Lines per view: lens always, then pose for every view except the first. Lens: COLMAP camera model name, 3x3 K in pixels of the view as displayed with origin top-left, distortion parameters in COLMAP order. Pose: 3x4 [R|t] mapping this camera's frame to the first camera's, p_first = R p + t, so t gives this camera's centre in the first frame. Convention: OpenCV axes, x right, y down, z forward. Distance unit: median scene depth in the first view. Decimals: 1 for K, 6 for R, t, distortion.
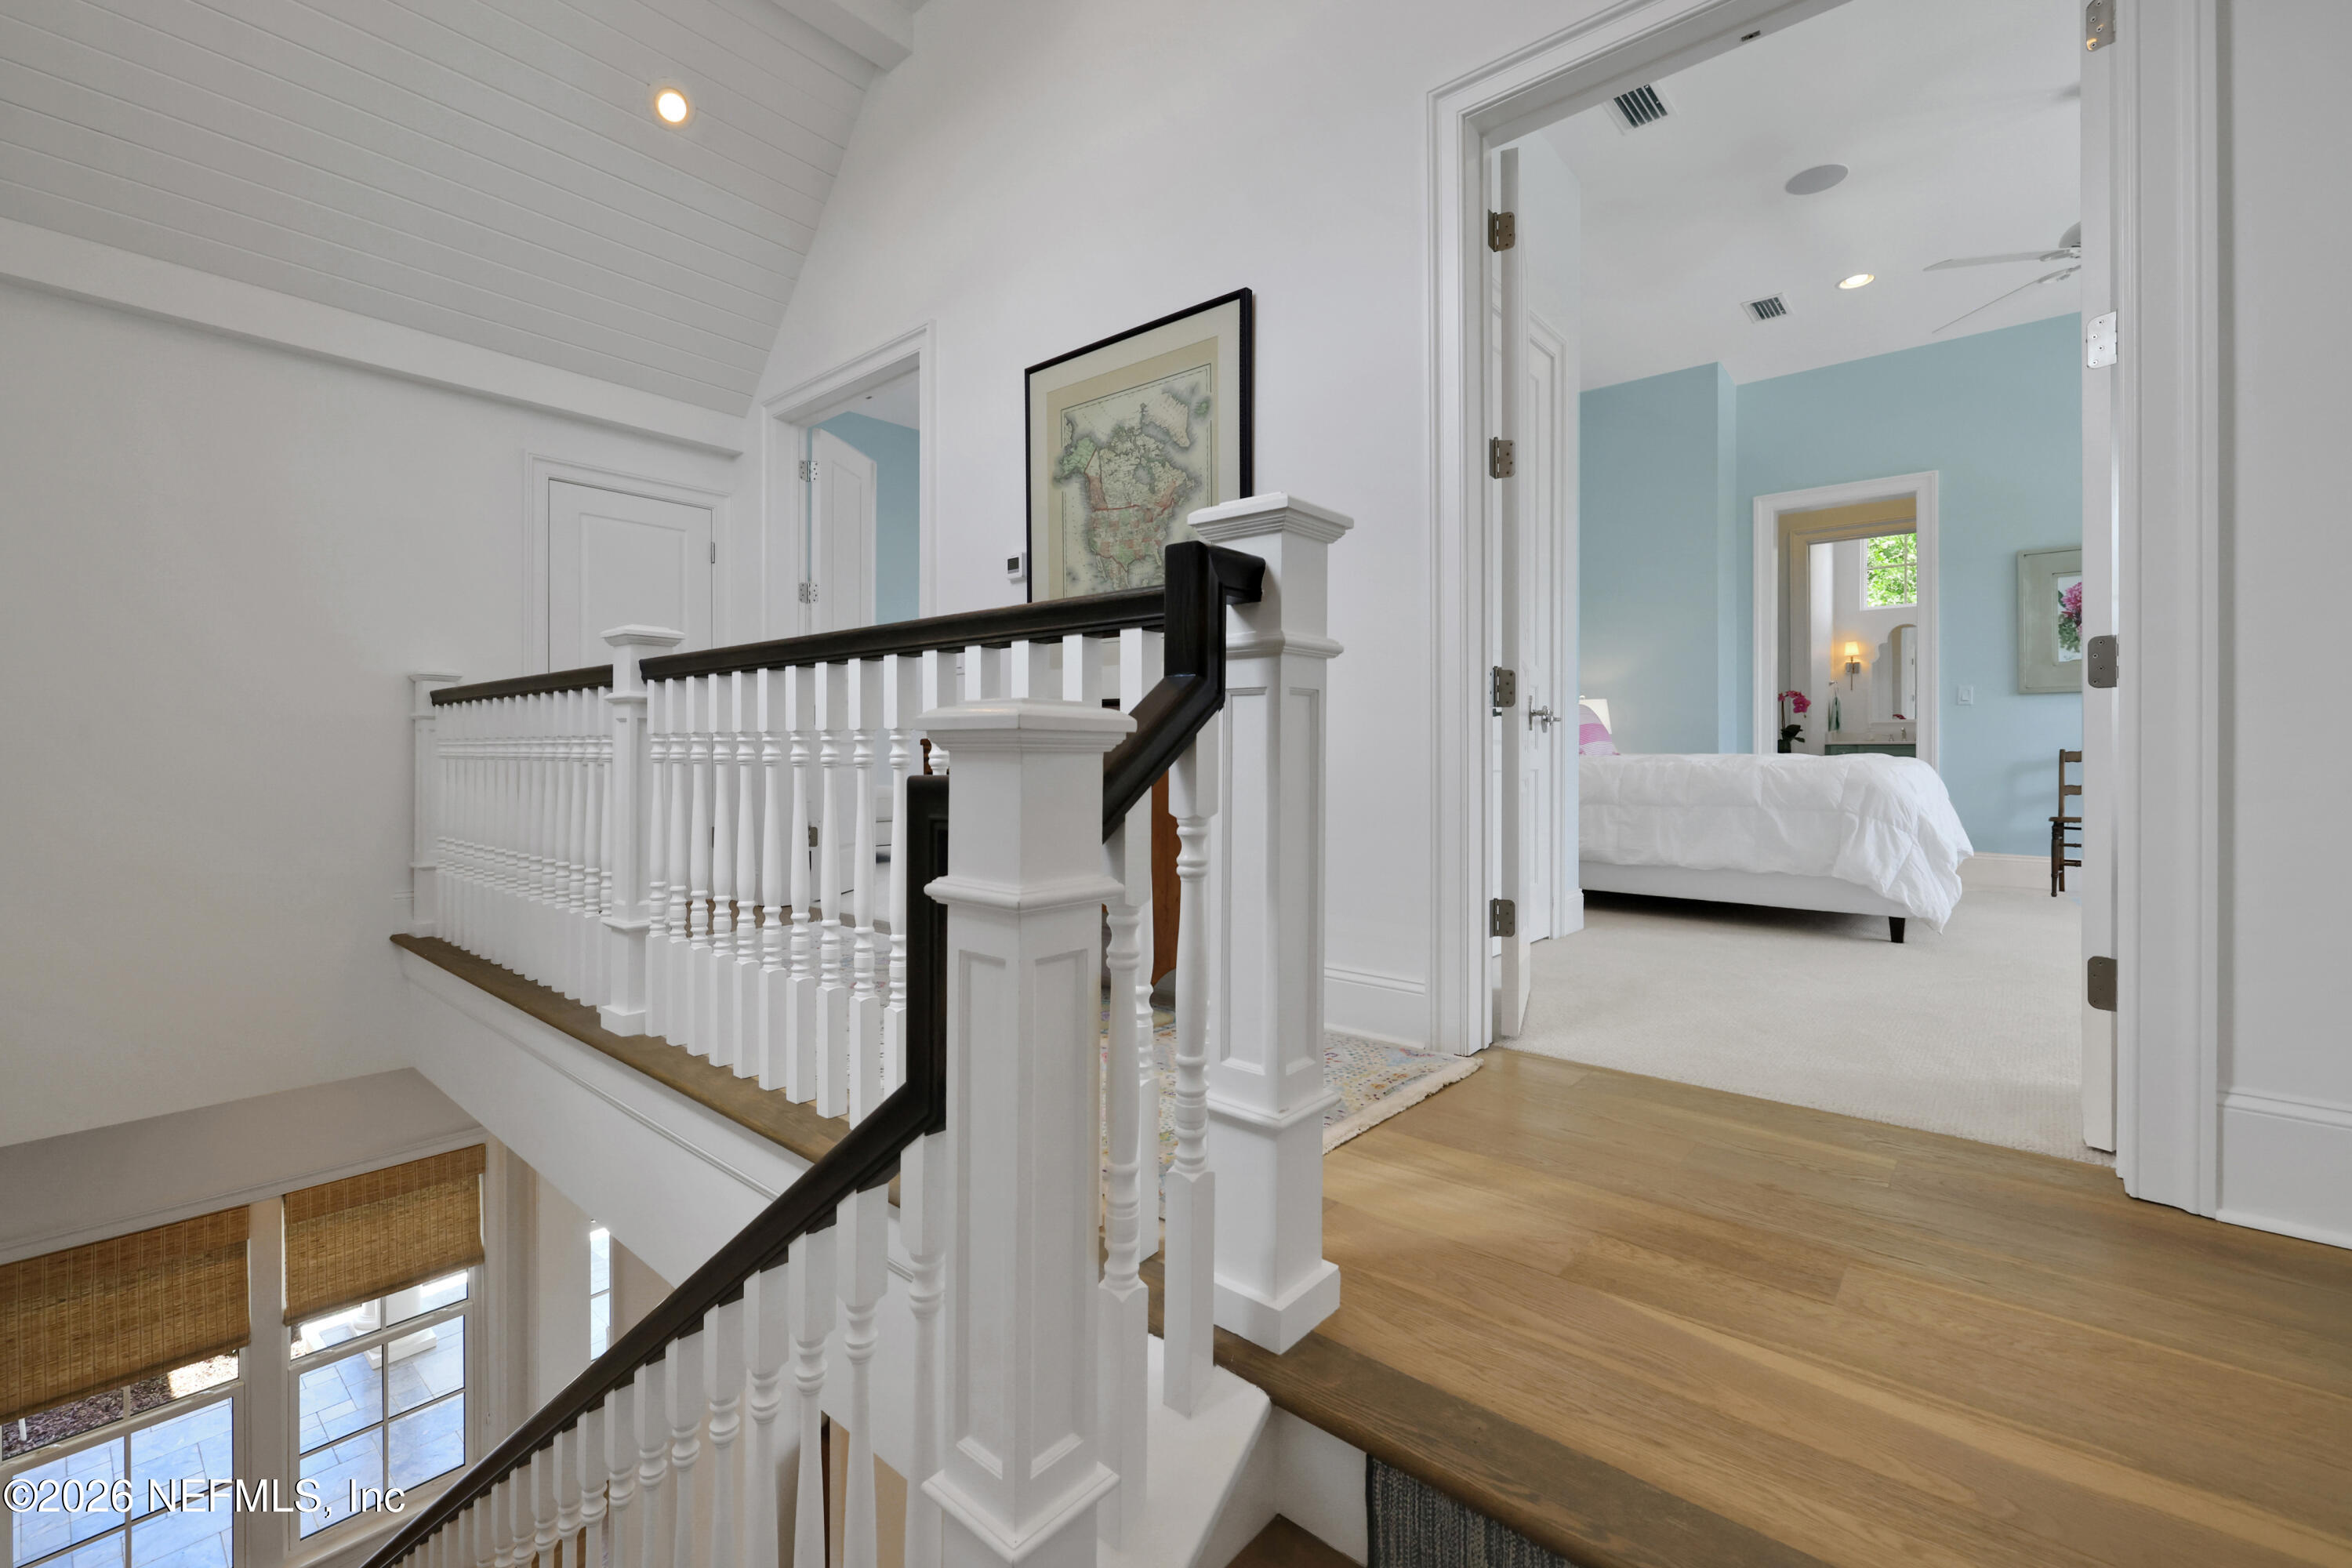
lens RADIAL K [[990.9, 0, 1176.8], [0, 990.9, 771.0], [0, 0, 1]] dist [0.000077, -0.000107]
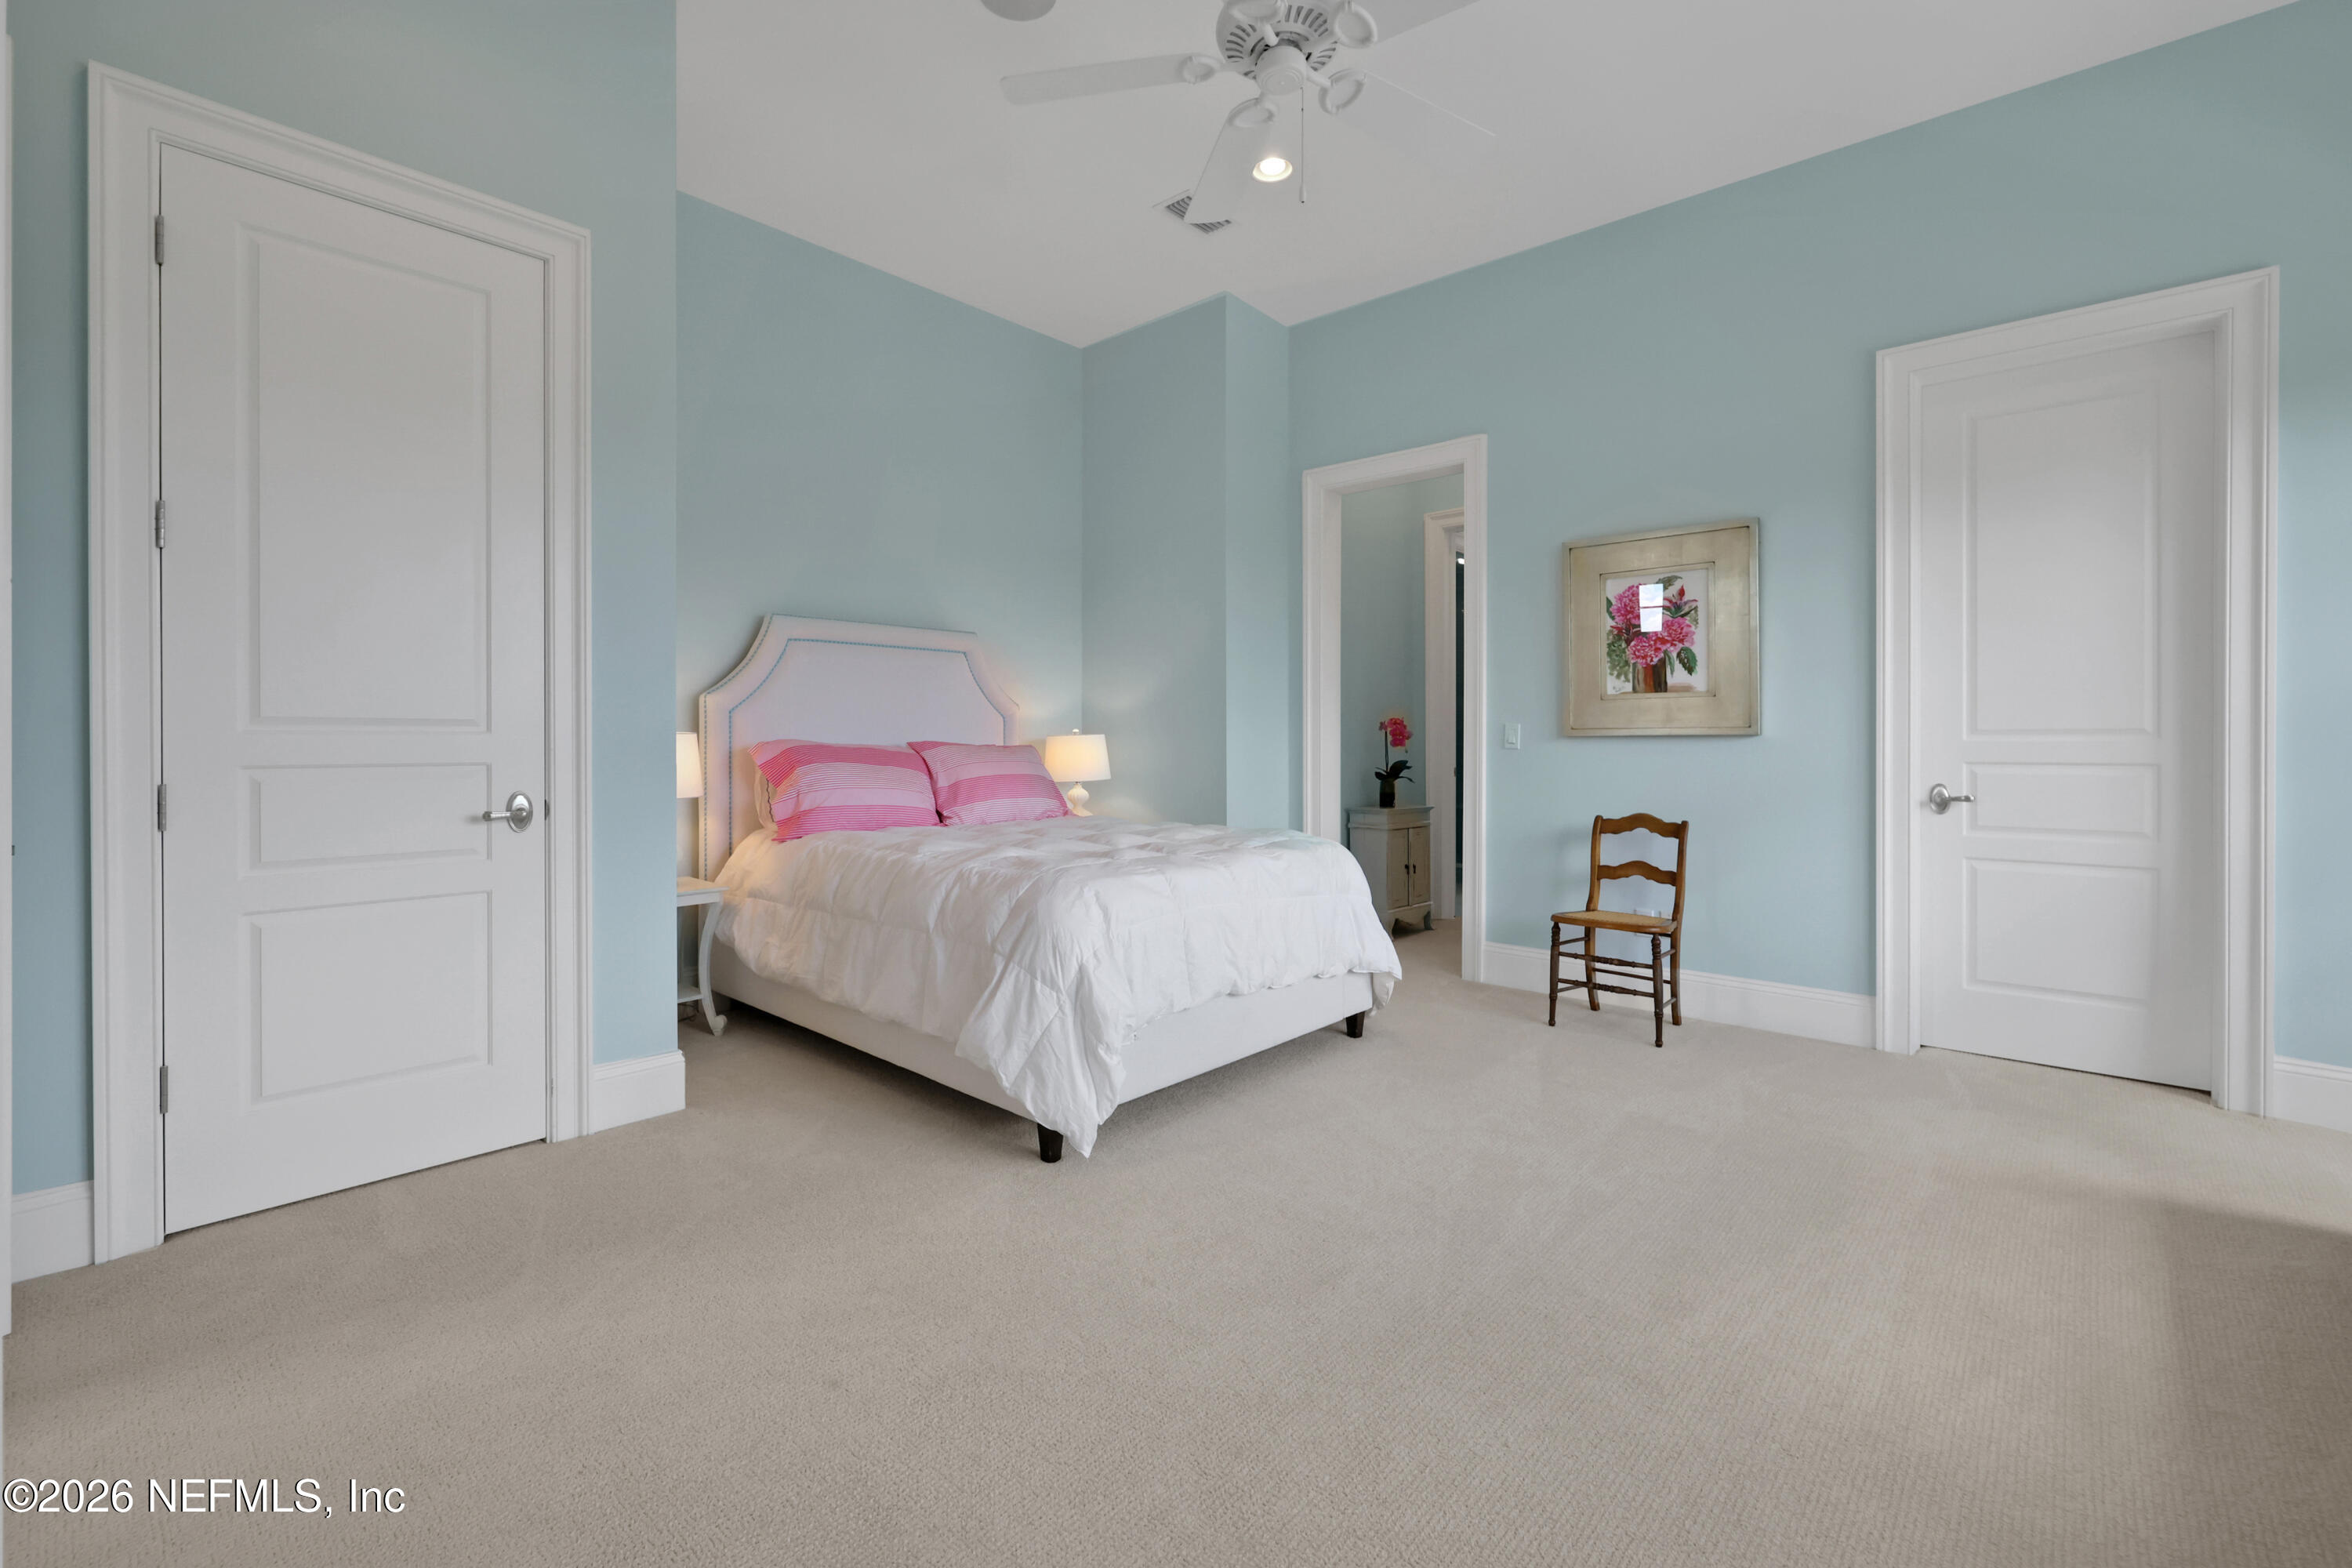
lens RADIAL K [[990.9, 0, 1174.8], [0, 990.9, 765.3], [0, 0, 1]] dist [0.000077, -0.000107]
pose [[0.999748, 0.001504, -0.022378, 0.629800], [-0.001364, 0.999979, 0.006305, -0.066333], [0.022387, -0.006273, 0.999730, 0.277414]]
